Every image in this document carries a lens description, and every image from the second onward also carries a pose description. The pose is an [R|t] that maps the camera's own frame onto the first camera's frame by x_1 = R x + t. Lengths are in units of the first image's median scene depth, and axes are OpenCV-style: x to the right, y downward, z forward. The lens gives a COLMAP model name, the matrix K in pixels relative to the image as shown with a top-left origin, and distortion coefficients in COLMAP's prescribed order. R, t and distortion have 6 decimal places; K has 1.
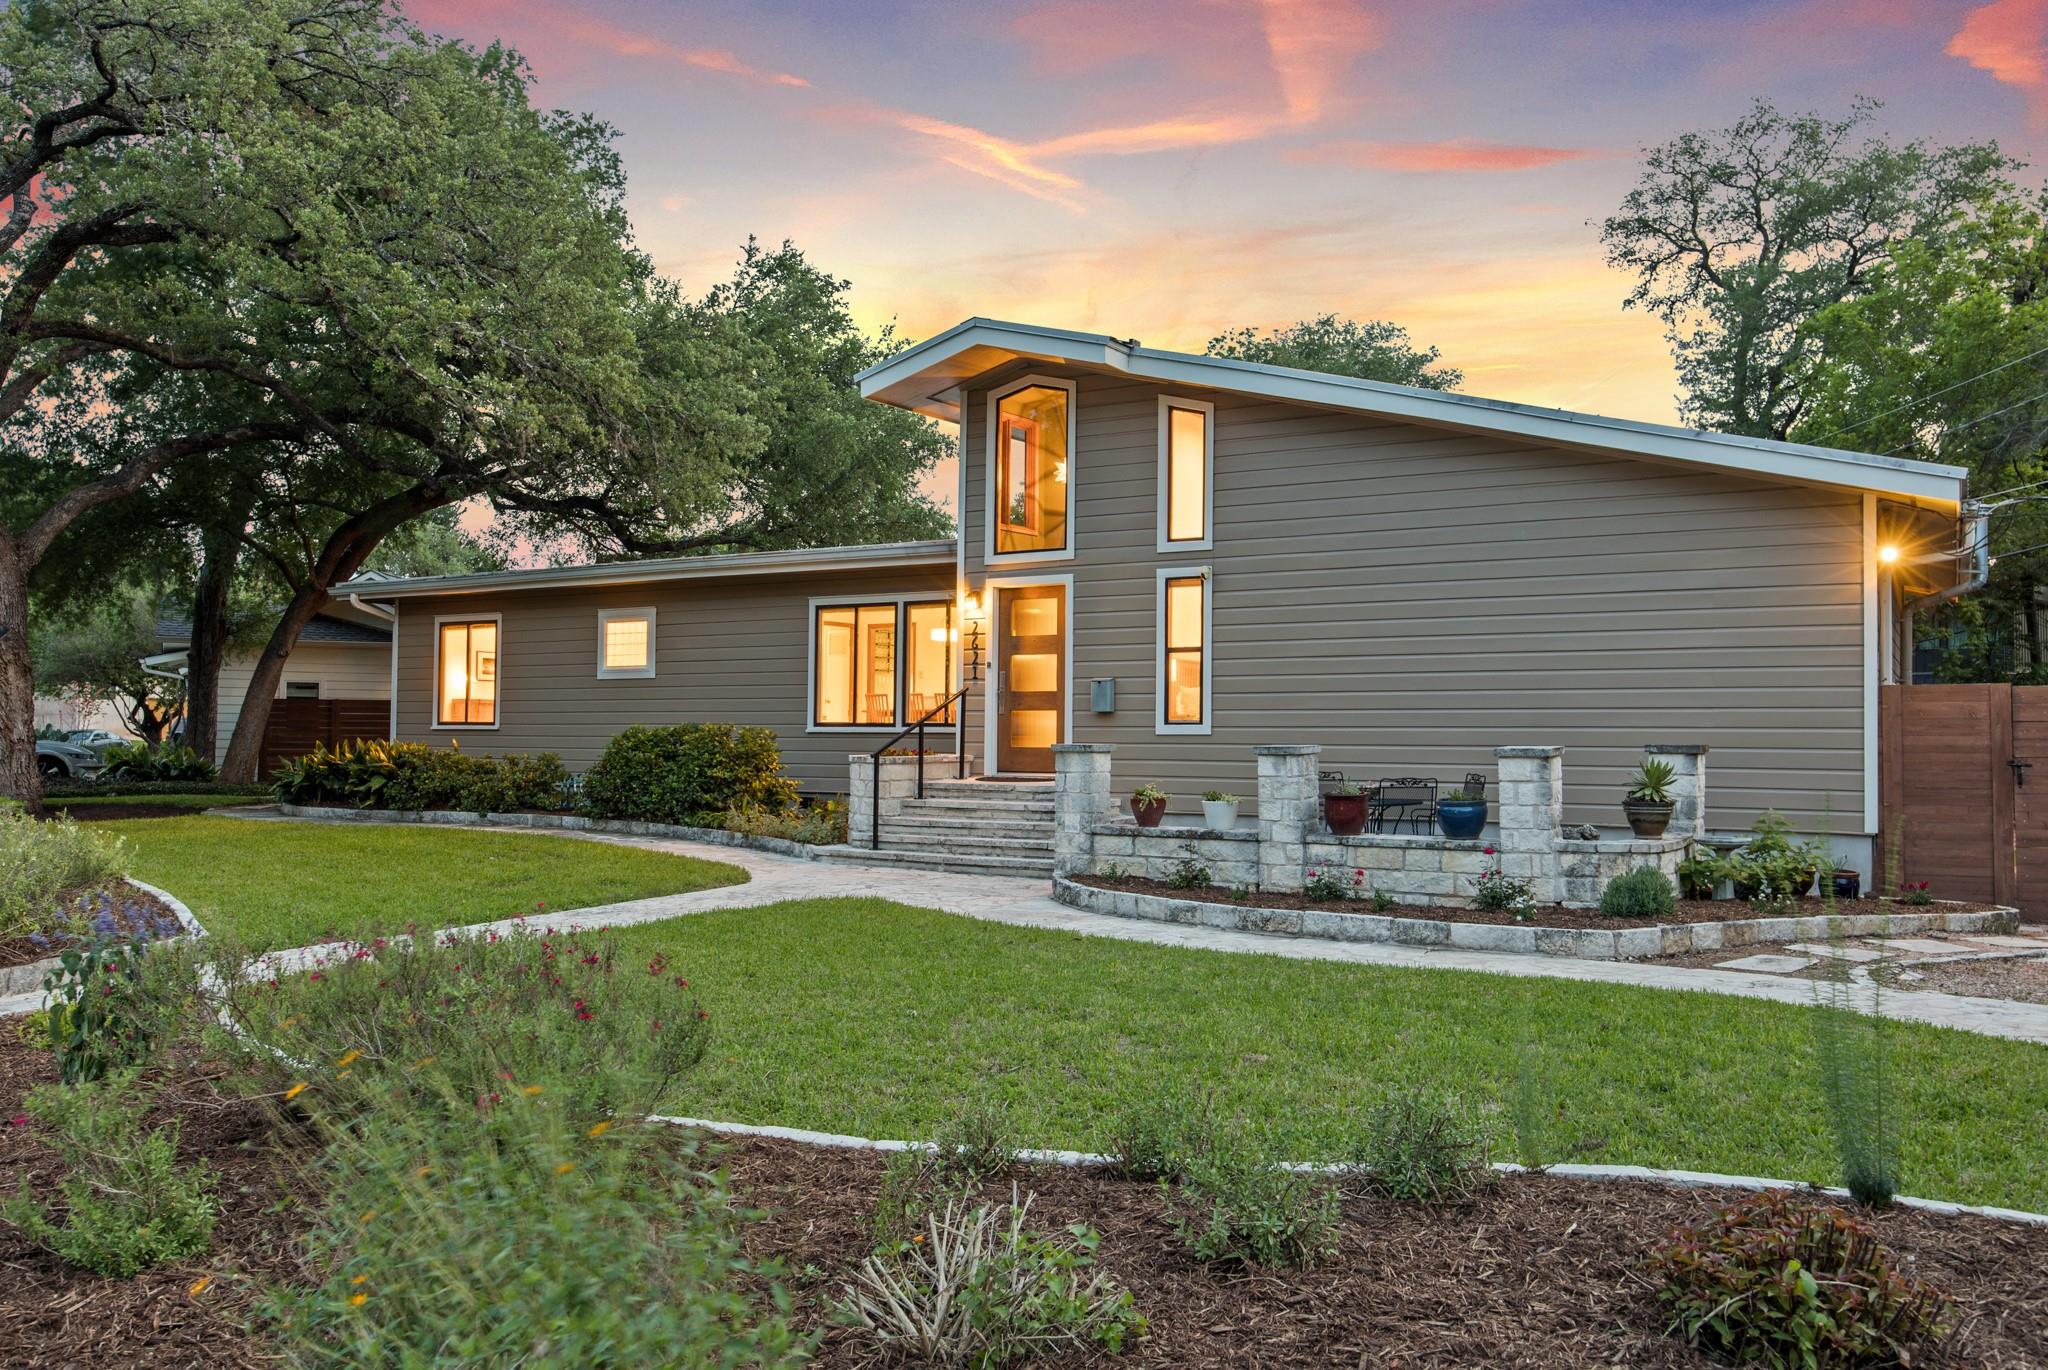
lens RADIAL K [[1593.3, 0, 1024.1], [0, 1593.3, 687.9], [0, 0, 1]] dist [0.003382, 0.000440]
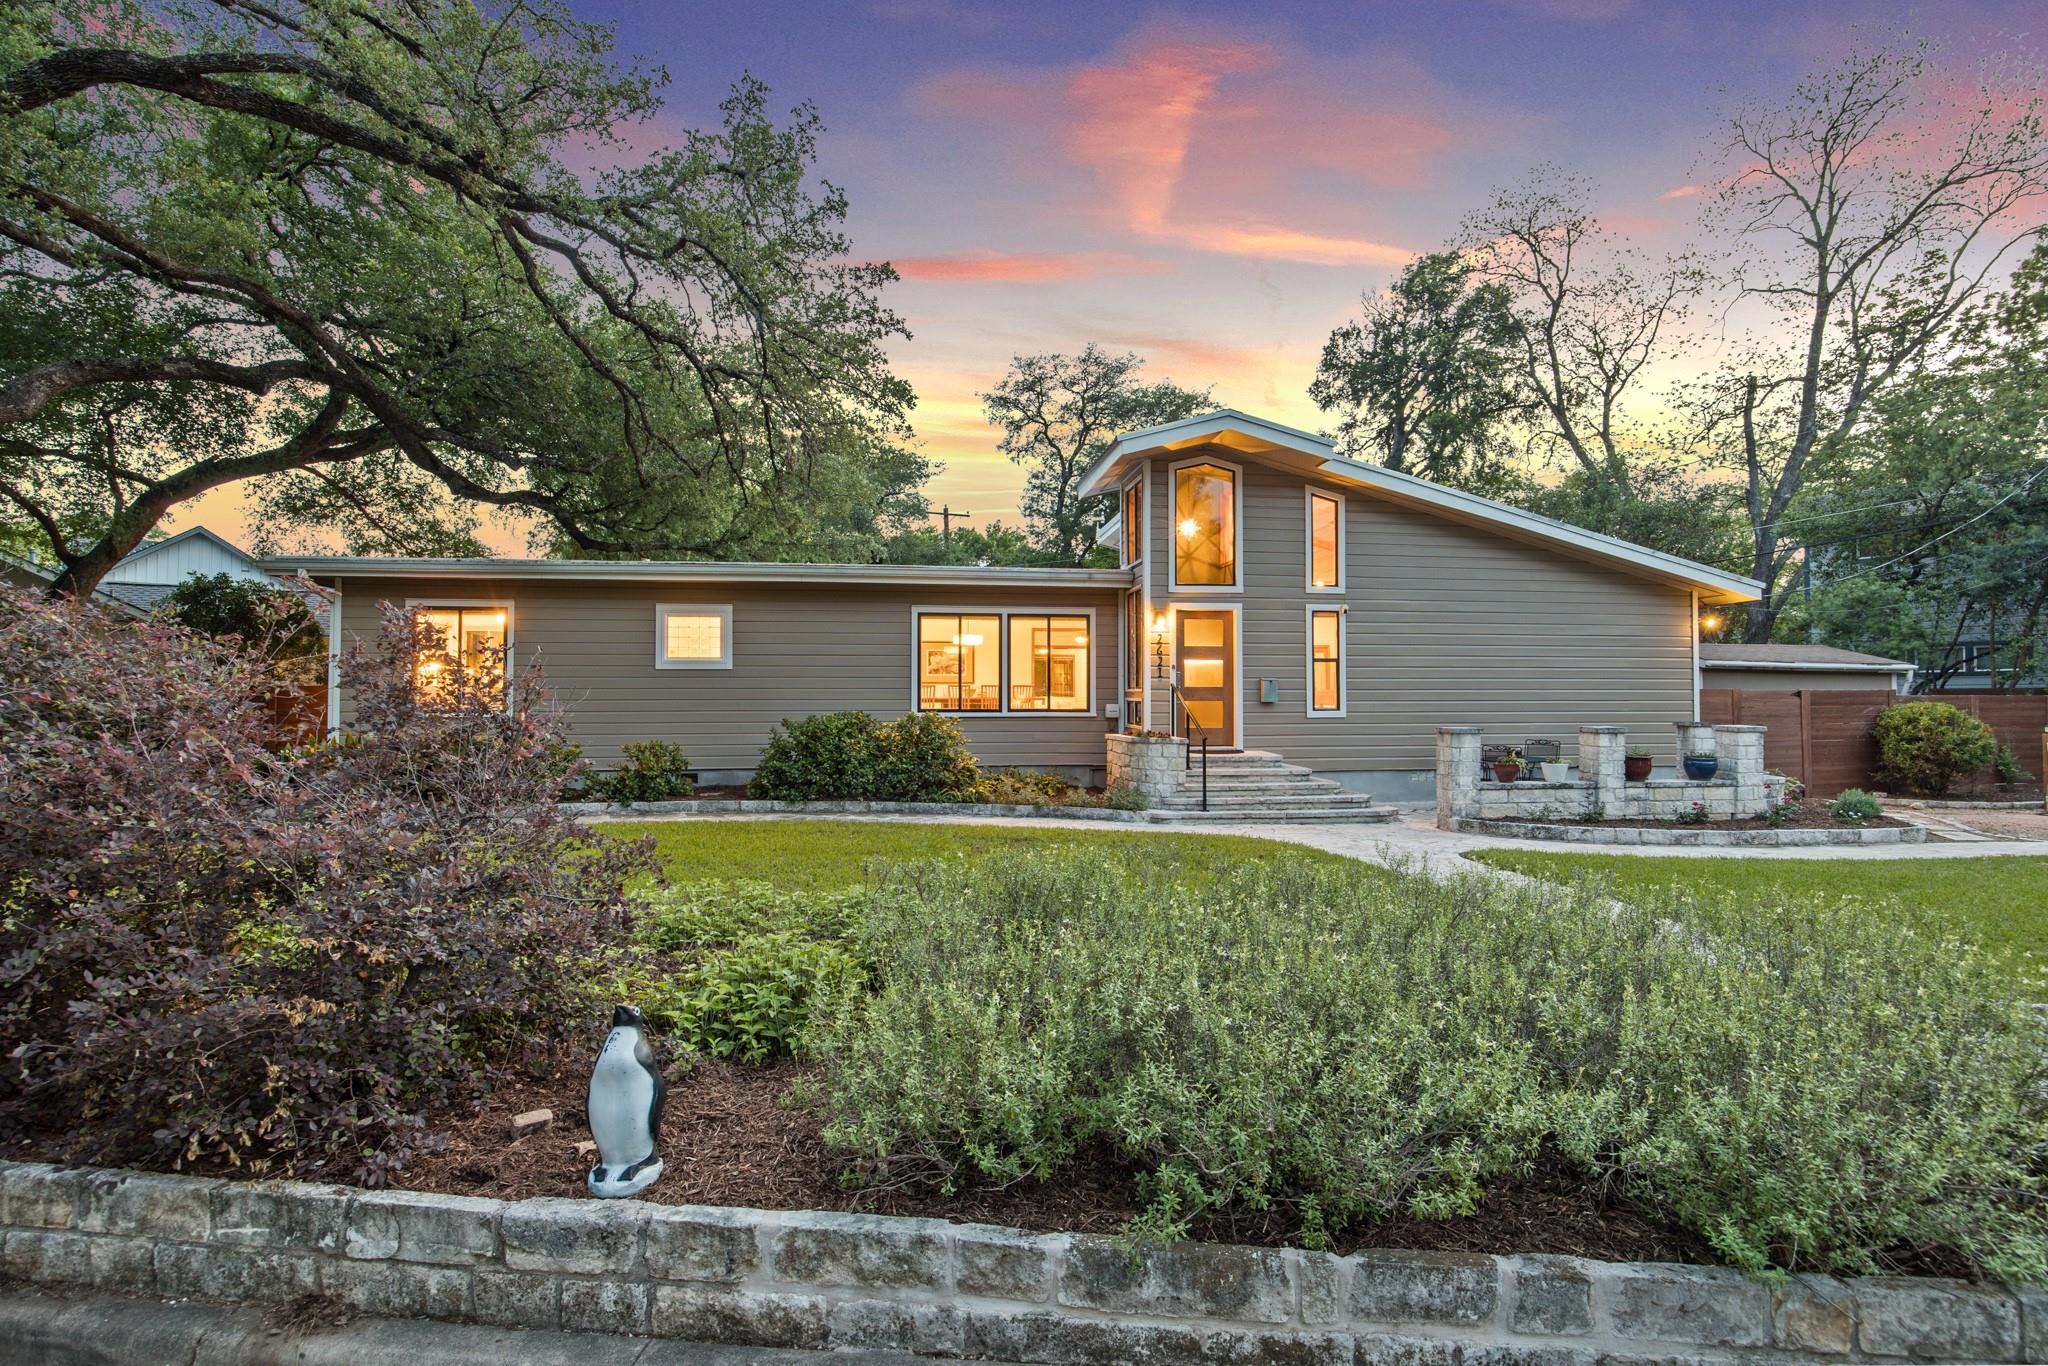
lens RADIAL K [[1003.5, 0, 1023.9], [0, 1003.5, 684.5], [0, 0, 1]] dist [0.001027, 0.000240]
pose [[0.771170, 0.004972, 0.636610, -0.672705], [-0.012652, 0.999892, 0.007517, -0.004507], [-0.636504, -0.013851, 0.771149, 0.437455]]
